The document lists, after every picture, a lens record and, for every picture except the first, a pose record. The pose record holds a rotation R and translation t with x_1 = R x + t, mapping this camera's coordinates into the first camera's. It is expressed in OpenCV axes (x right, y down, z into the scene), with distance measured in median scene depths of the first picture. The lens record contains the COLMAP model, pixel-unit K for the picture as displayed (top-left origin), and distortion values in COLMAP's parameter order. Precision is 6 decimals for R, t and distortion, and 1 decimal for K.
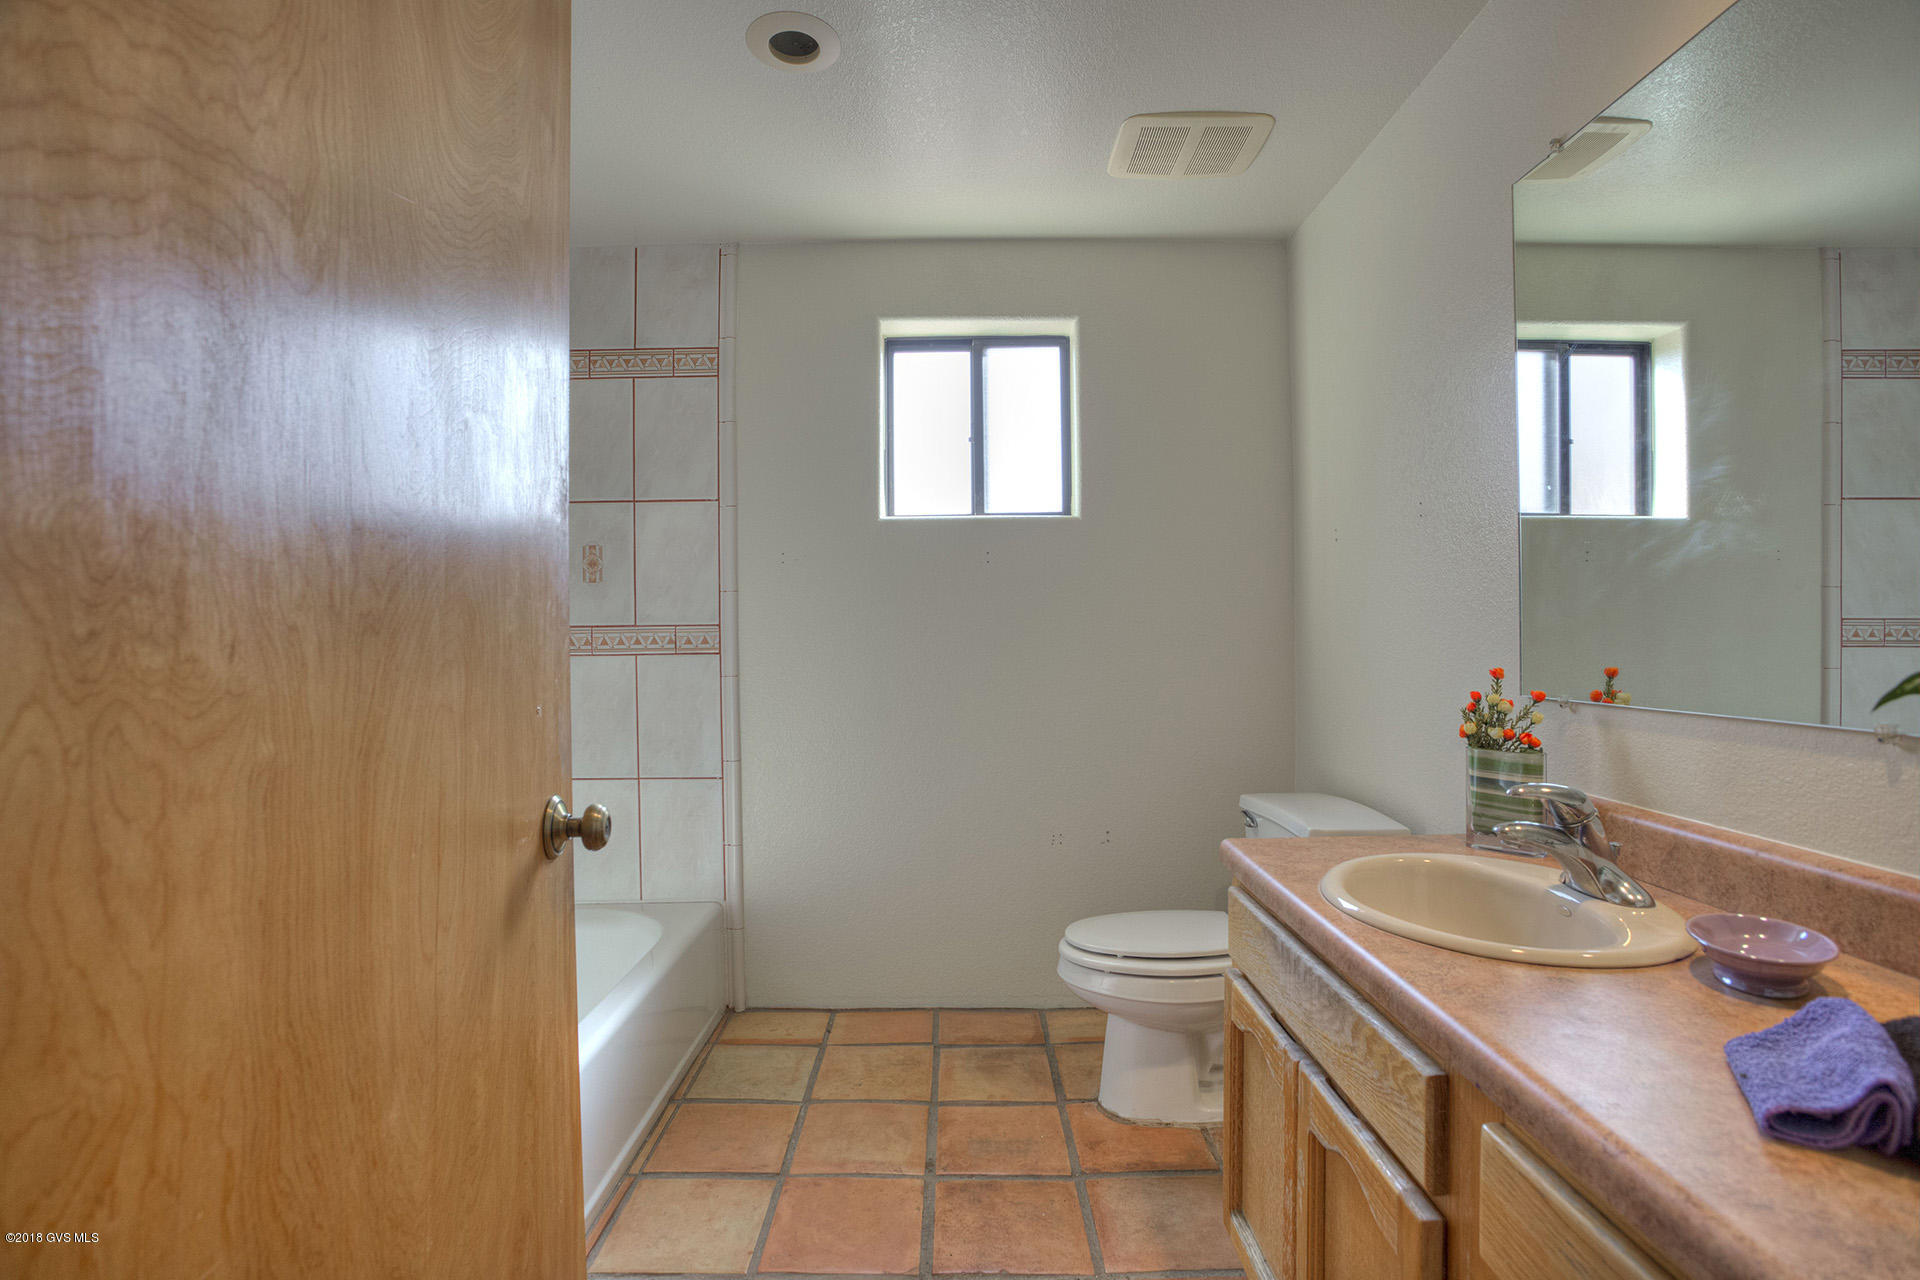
lens RADIAL K [[952.0, 0, 961.0], [0, 952.0, 631.4], [0, 0, 1]] dist [-0.066650, 0.029551]
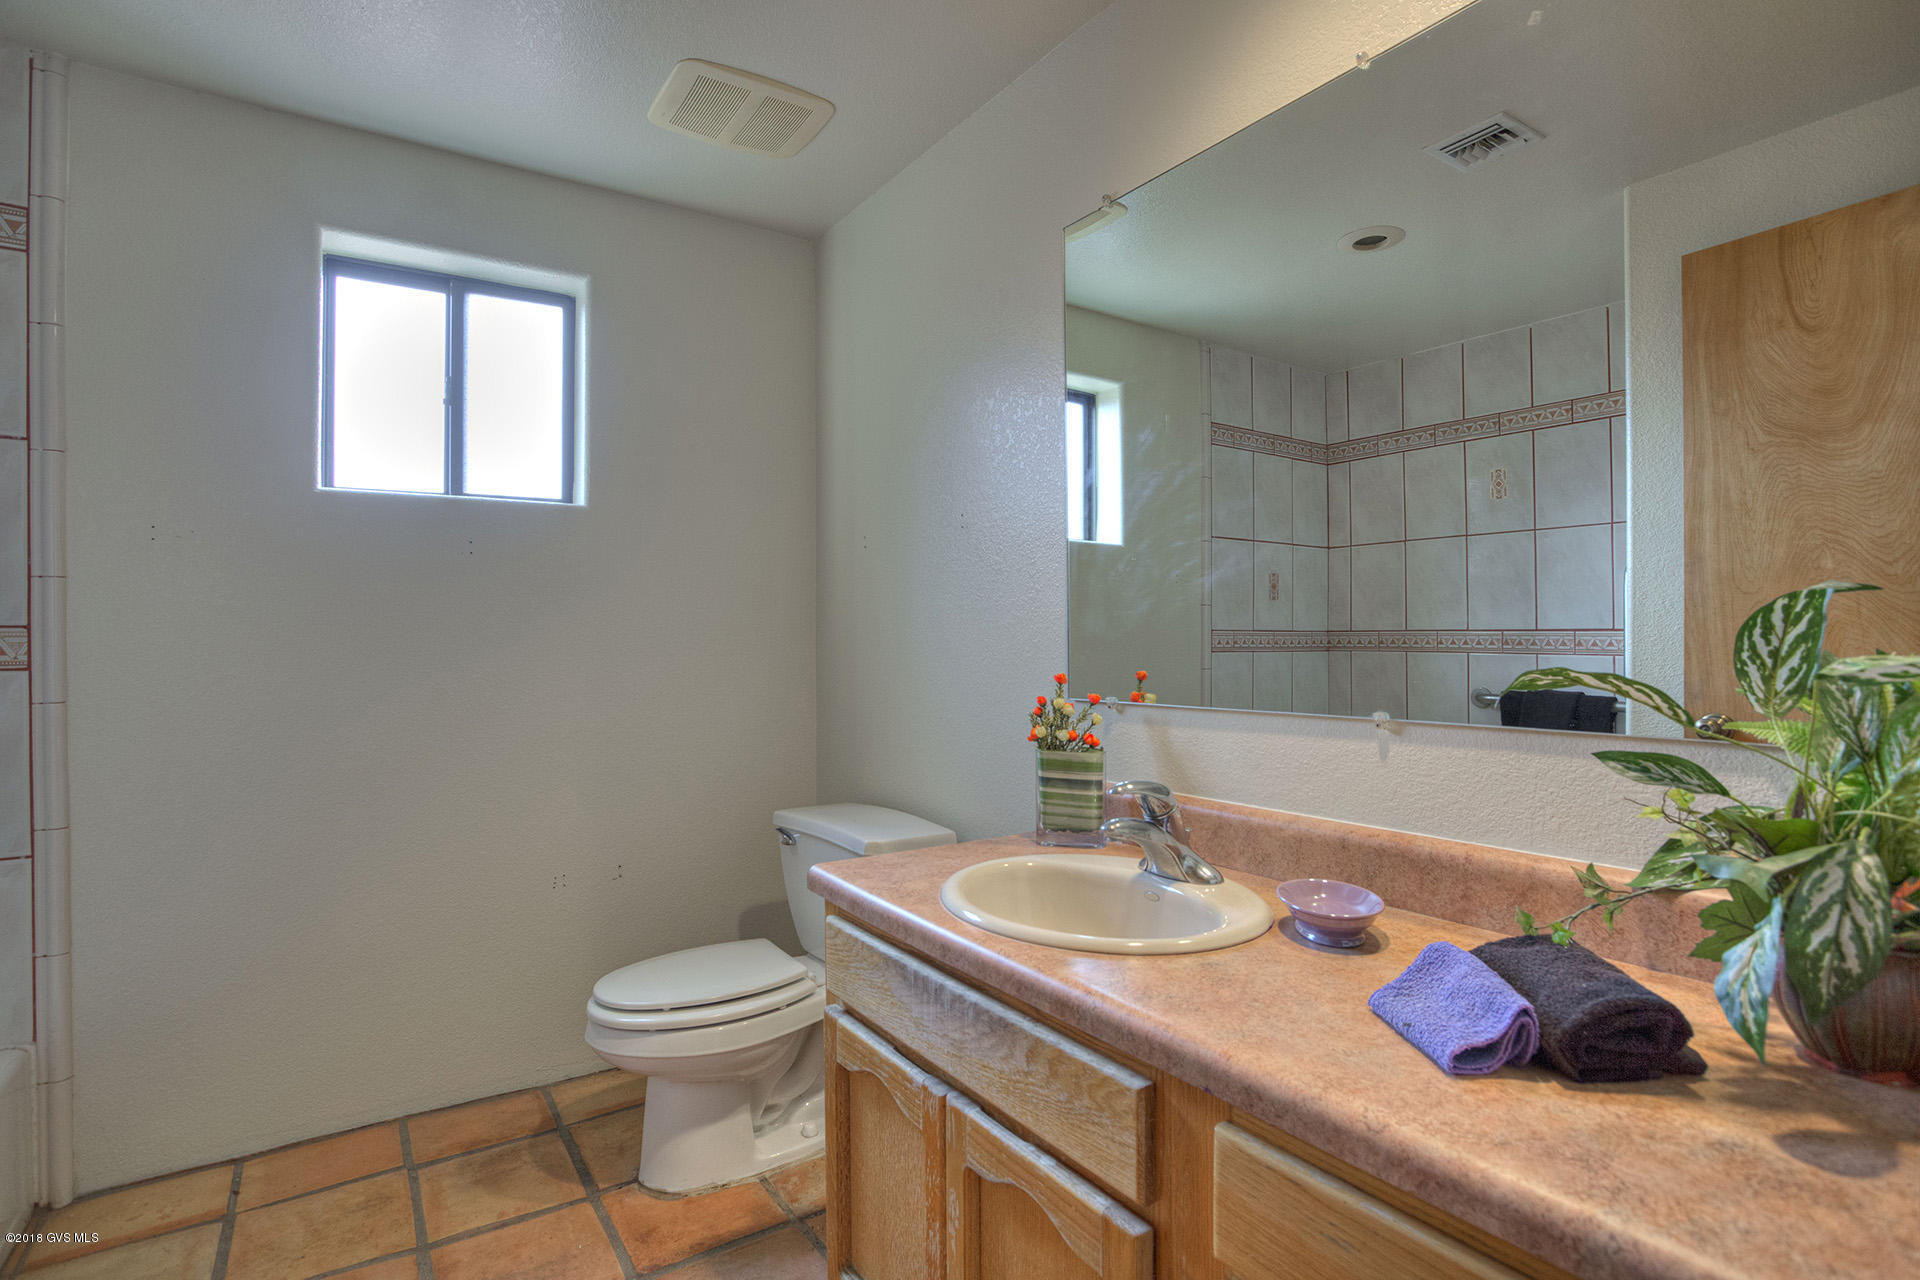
lens RADIAL K [[952.0, 0, 961.0], [0, 952.0, 631.4], [0, 0, 1]] dist [-0.066650, 0.029551]
pose [[0.824421, 0.005717, 0.565949, -0.135559], [-0.001742, 0.999970, -0.007563, -0.000767], [-0.565975, 0.005249, 0.824406, 0.171377]]
